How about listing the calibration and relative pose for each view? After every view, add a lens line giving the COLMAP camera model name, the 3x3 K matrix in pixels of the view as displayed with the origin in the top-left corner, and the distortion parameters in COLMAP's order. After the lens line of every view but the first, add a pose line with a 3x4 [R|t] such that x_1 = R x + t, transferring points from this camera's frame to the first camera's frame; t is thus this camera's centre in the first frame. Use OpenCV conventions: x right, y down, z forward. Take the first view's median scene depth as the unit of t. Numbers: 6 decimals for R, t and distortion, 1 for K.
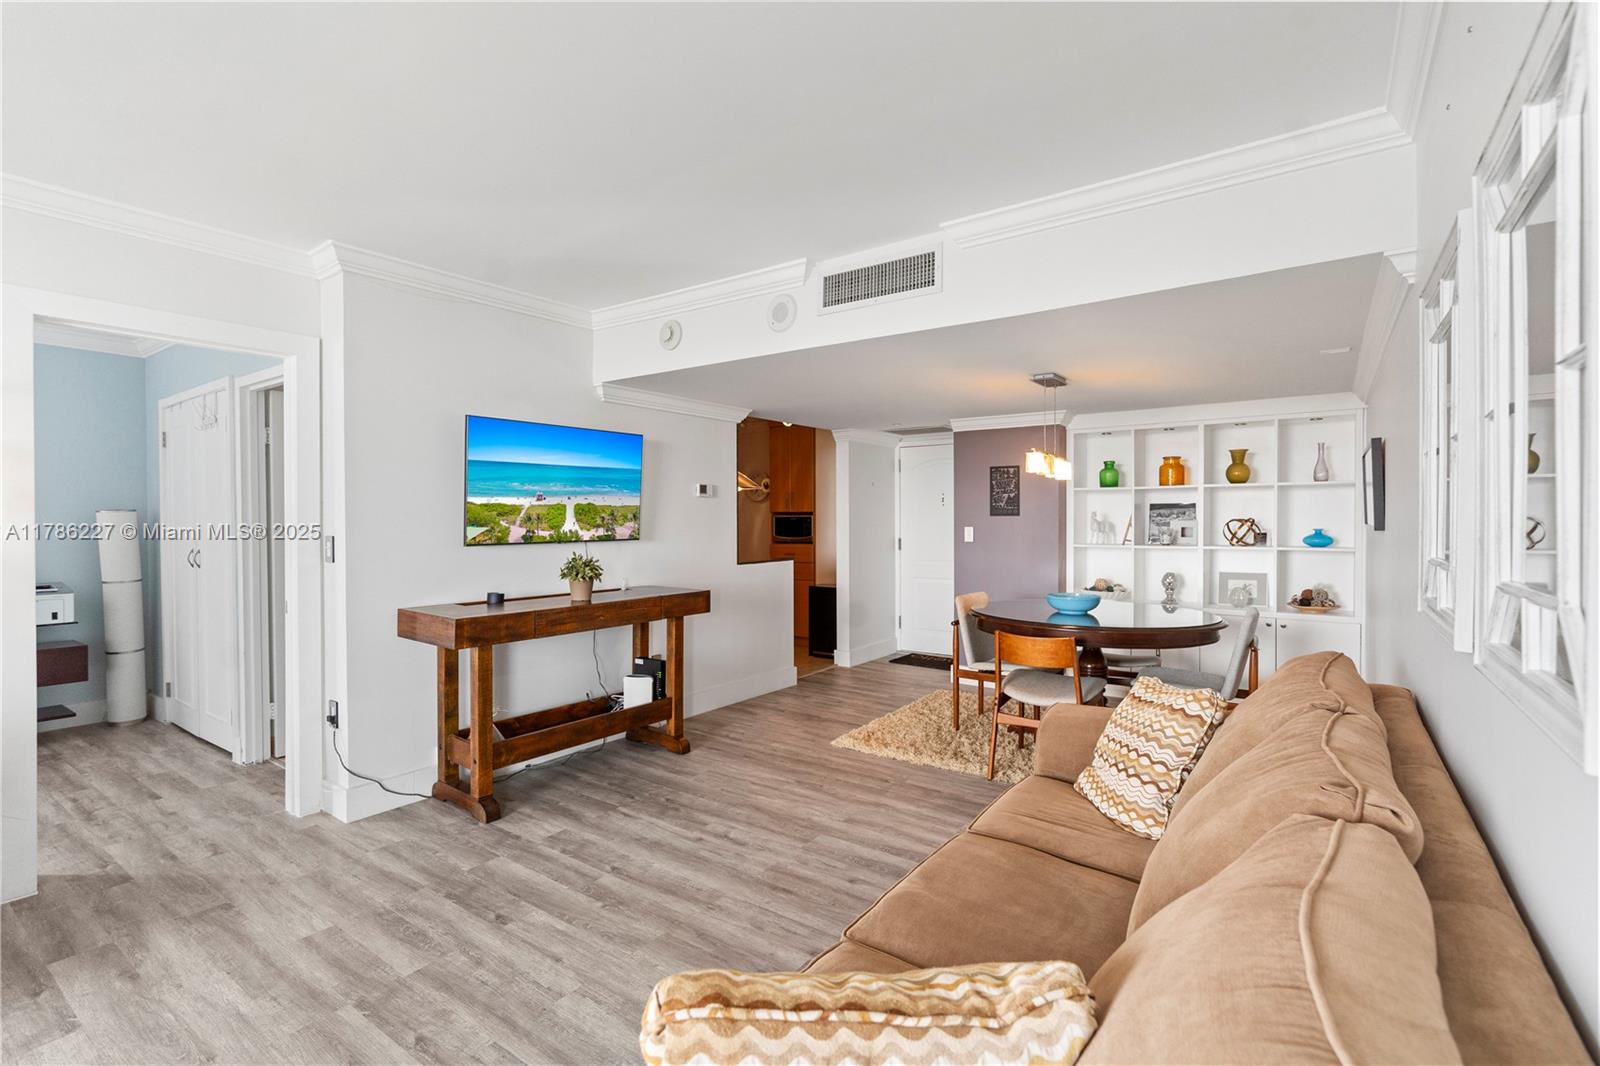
lens RADIAL K [[728.0, 0, 800.0], [0, 728.0, 533.0], [0, 0, 1]] dist [-0.003072, 0.000037]
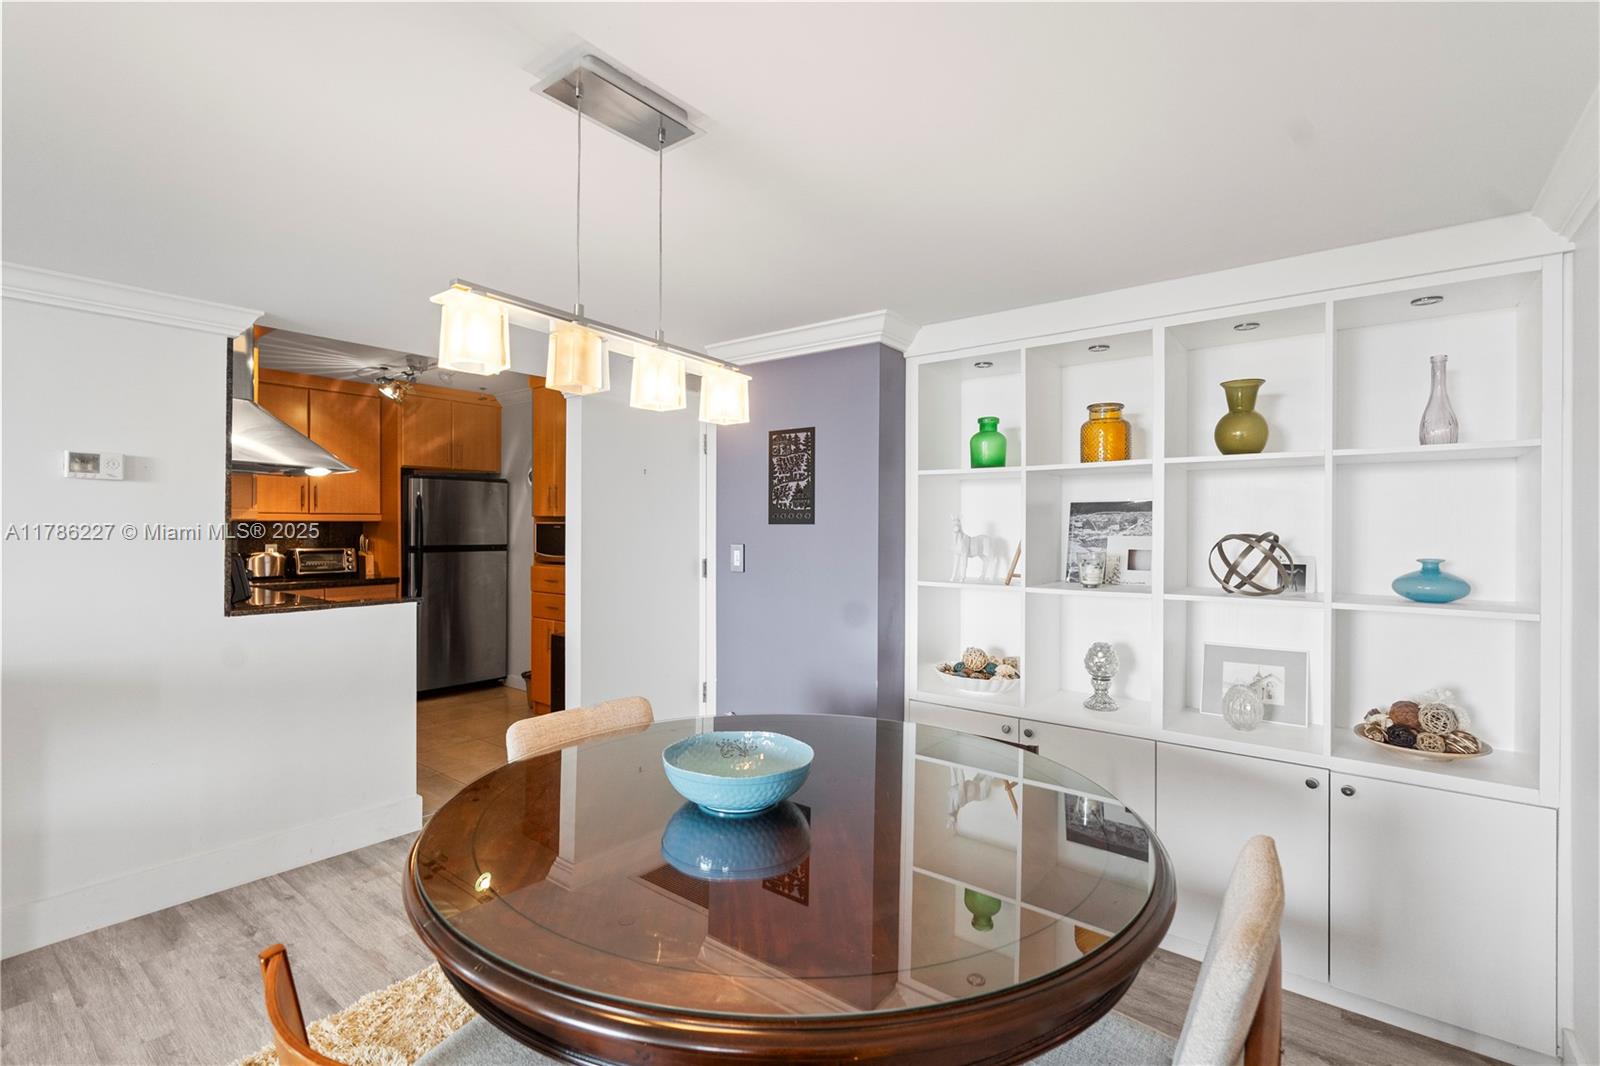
lens RADIAL K [[718.8, 0, 800.0], [0, 718.8, 528.6], [0, 0, 1]] dist [-0.011363, 0.004850]
pose [[0.999101, 0.007417, -0.041736, 0.337231], [-0.007963, 0.999885, -0.012933, -0.014626], [0.041635, 0.013254, 0.999045, 0.528750]]
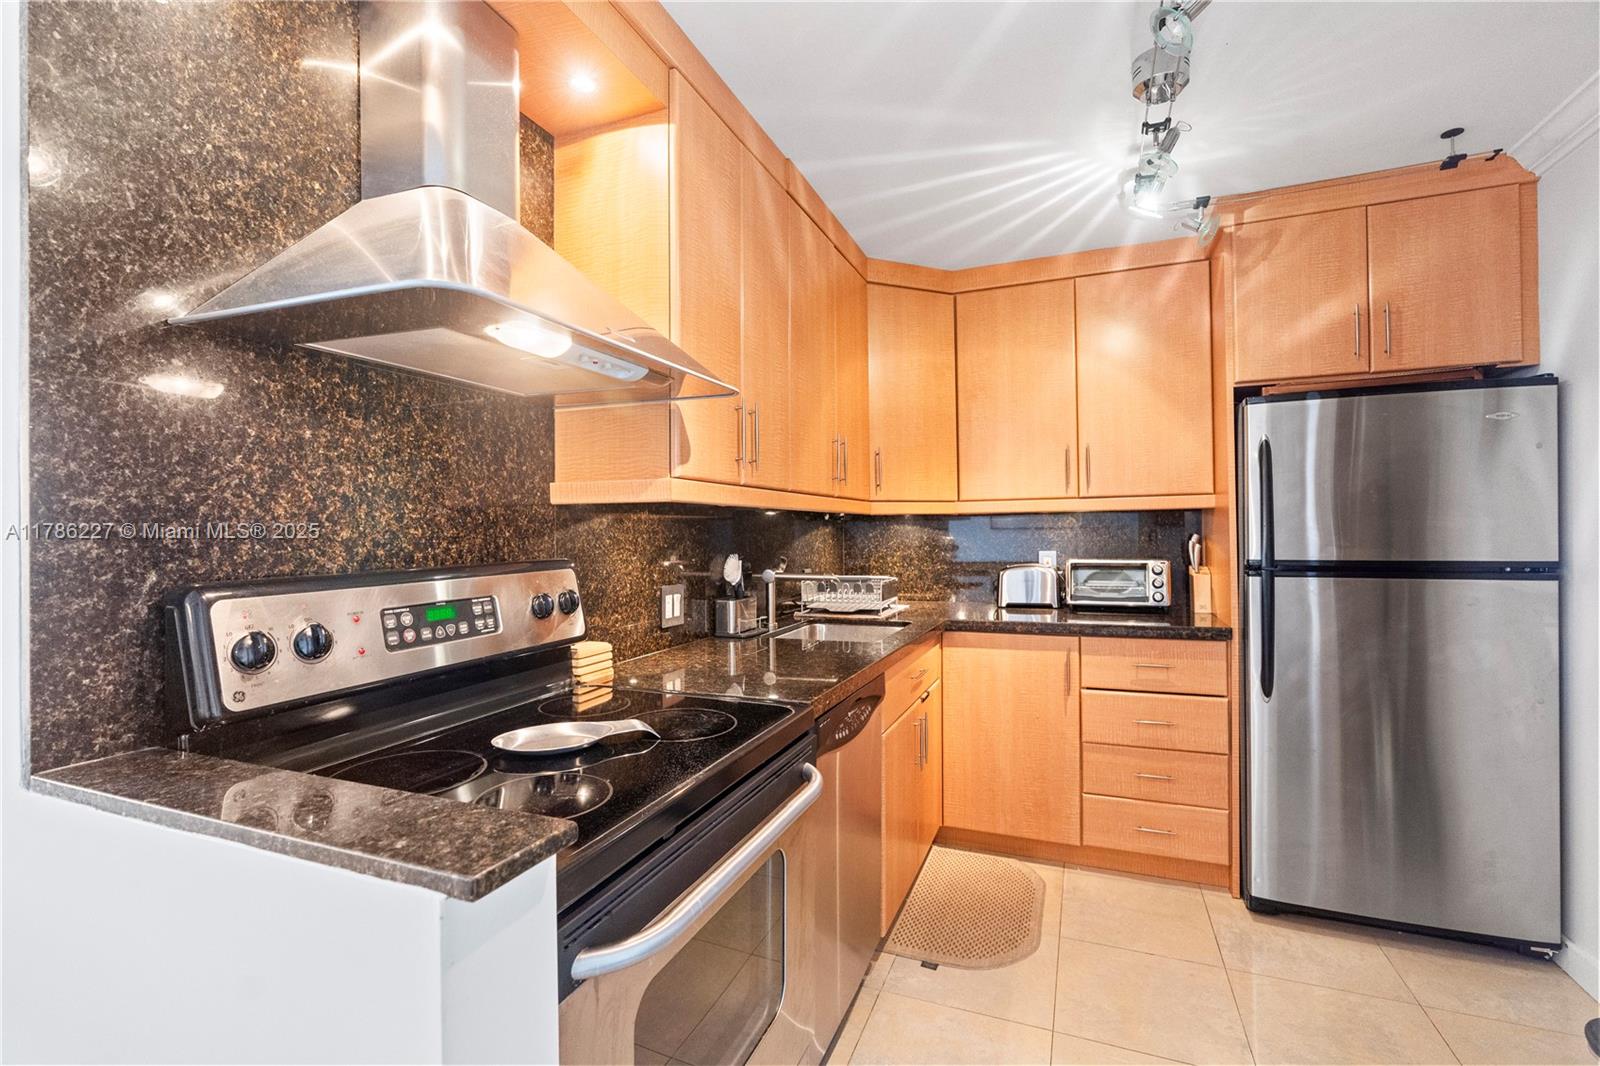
lens RADIAL K [[718.8, 0, 800.0], [0, 718.8, 528.6], [0, 0, 1]] dist [-0.011363, 0.004850]
pose [[0.232571, -0.003422, -0.972573, 0.126426], [-0.004347, 0.999980, -0.004558, -0.015006], [0.972570, 0.005288, 0.232551, 1.104669]]
